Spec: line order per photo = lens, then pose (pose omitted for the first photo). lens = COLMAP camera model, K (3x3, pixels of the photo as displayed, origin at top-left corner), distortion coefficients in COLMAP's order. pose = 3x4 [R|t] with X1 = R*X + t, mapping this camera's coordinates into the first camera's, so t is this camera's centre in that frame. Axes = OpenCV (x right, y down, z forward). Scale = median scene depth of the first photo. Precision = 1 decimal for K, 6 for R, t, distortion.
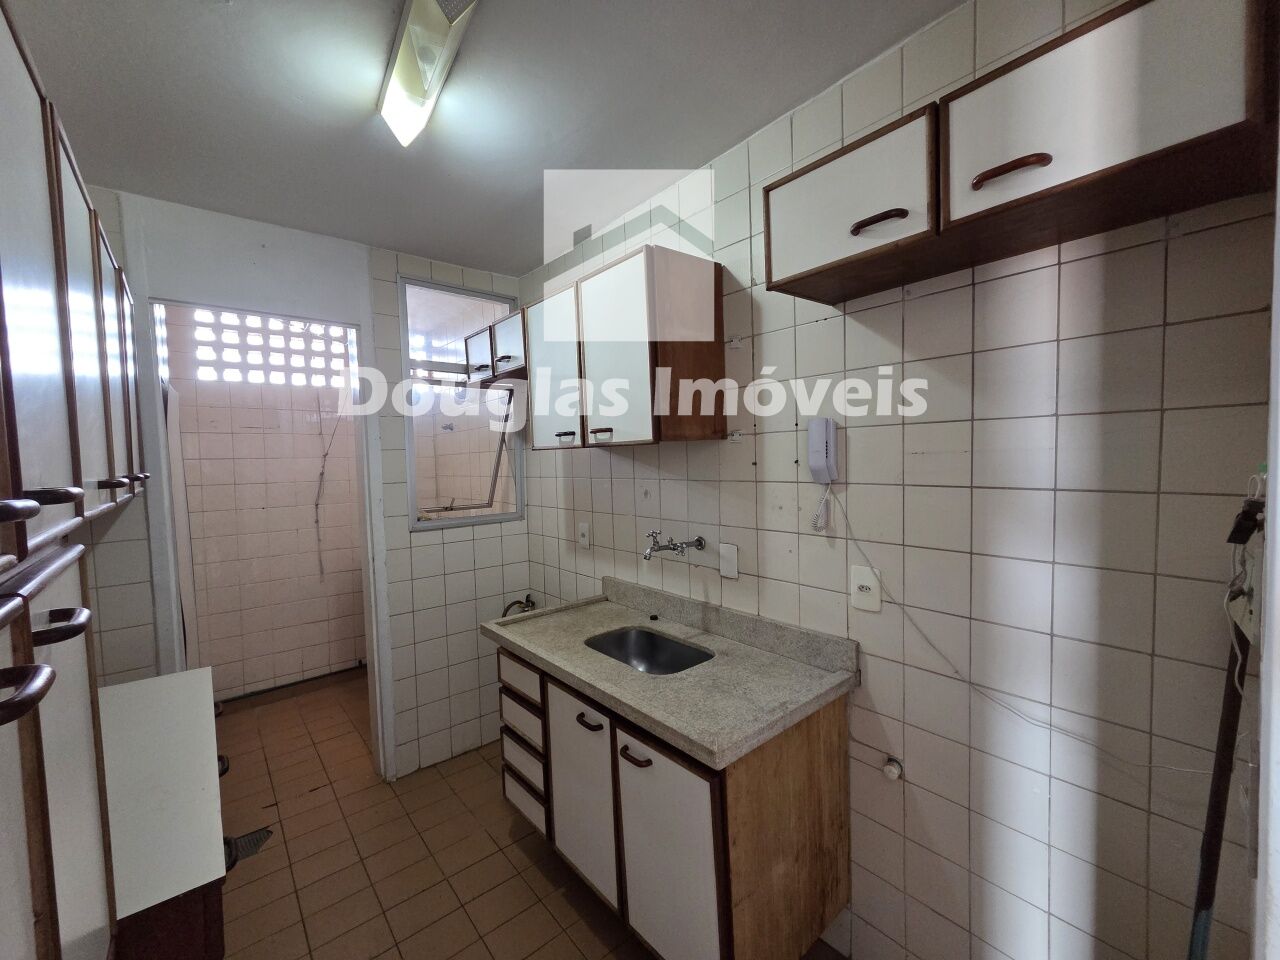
lens RADIAL K [[523.1, 0, 641.8], [0, 523.1, 482.2], [0, 0, 1]] dist [-0.000259, 0.000173]
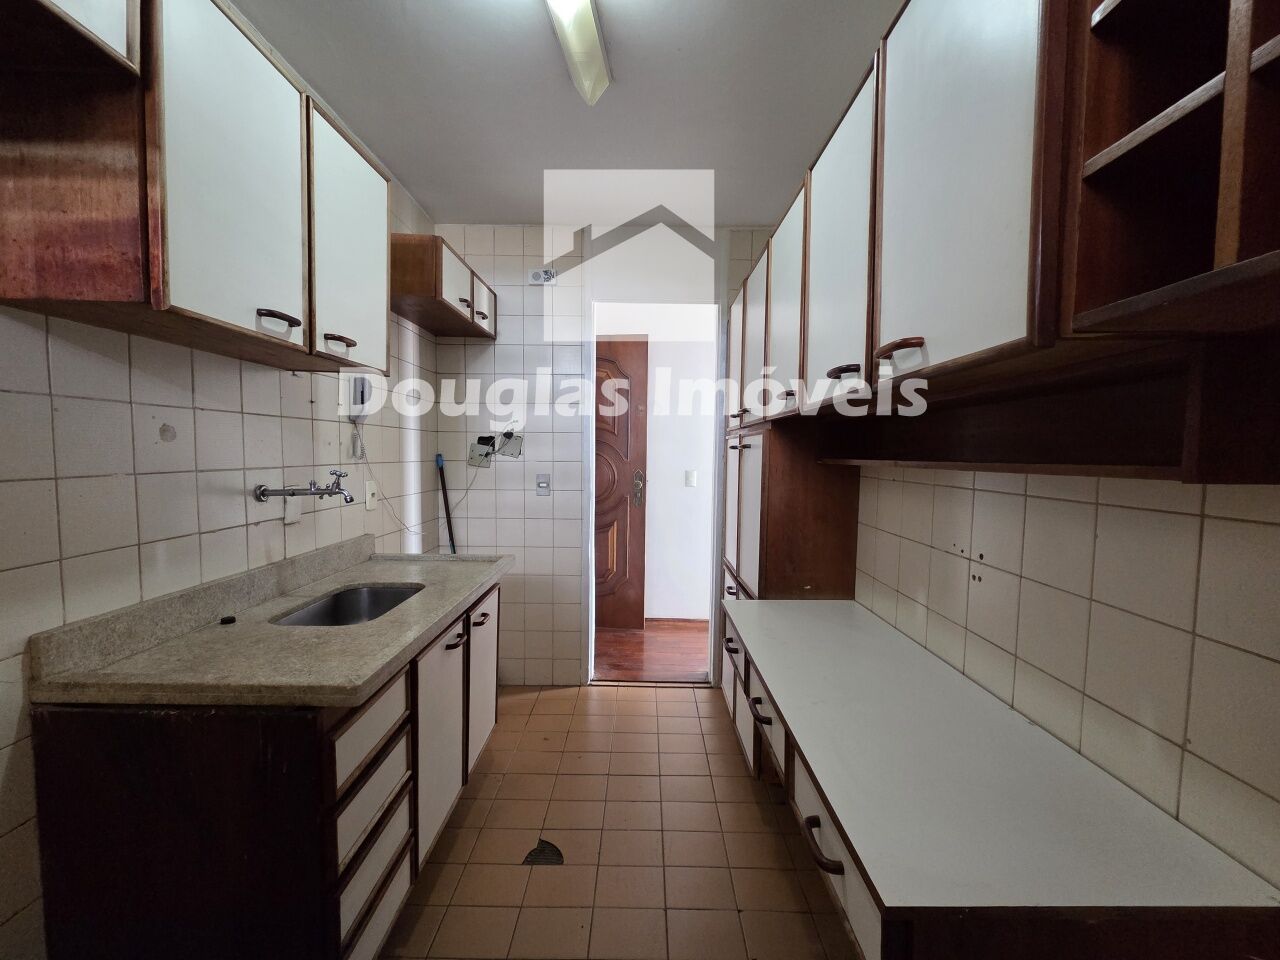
lens RADIAL K [[523.1, 0, 641.8], [0, 523.1, 482.2], [0, 0, 1]] dist [-0.000259, 0.000173]
pose [[-0.764992, -0.017955, 0.643789, -0.838440], [0.043912, 0.995831, 0.079953, 0.060511], [-0.642541, 0.089433, -0.761014, 1.222109]]
